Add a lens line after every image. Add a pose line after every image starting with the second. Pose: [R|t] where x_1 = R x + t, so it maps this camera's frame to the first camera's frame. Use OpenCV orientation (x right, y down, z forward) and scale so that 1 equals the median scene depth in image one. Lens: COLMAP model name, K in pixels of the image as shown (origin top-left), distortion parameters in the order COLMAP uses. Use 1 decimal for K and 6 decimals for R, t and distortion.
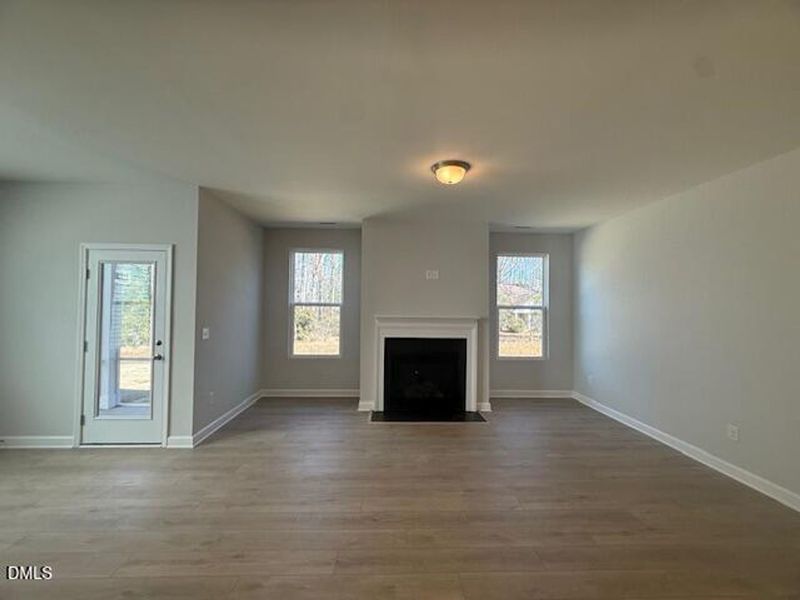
lens RADIAL K [[319.2, 0, 400.1], [0, 319.2, 298.1], [0, 0, 1]] dist [-0.000533, -0.000065]
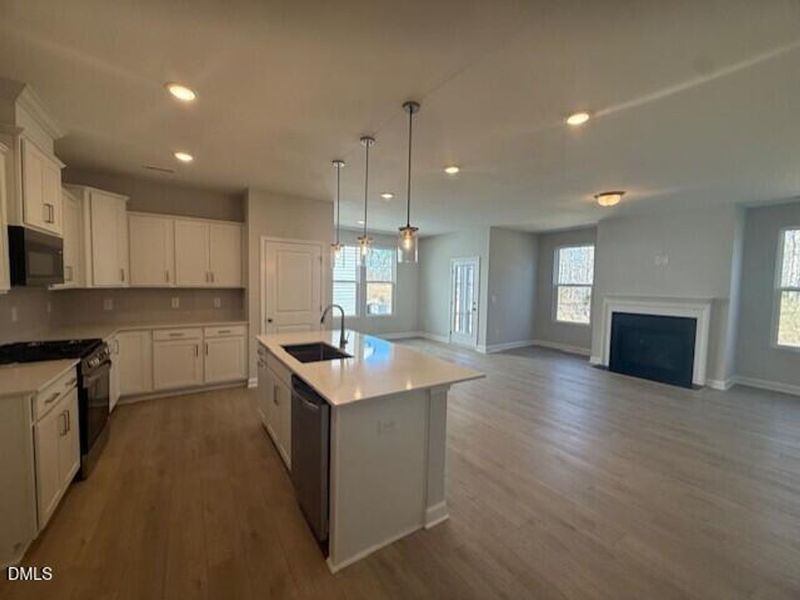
lens RADIAL K [[317.2, 0, 398.3], [0, 317.2, 298.7], [0, 0, 1]] dist [0.001949, 0.000282]
pose [[0.516554, 0.044532, -0.855096, 0.604677], [0.015916, 0.997975, 0.061587, -0.020857], [0.856107, -0.045422, 0.514799, -0.407117]]
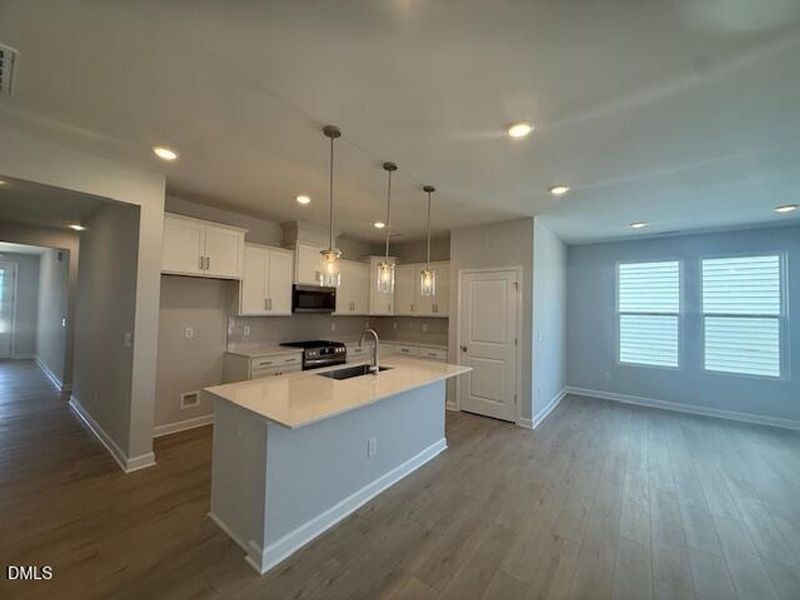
lens RADIAL K [[319.2, 0, 400.1], [0, 319.2, 298.1], [0, 0, 1]] dist [-0.000533, -0.000065]
pose [[-0.641685, -0.047773, -0.765479, 0.479136], [0.000028, 0.998057, -0.062312, 0.001245], [0.766968, -0.040006, -0.640437, 0.267585]]
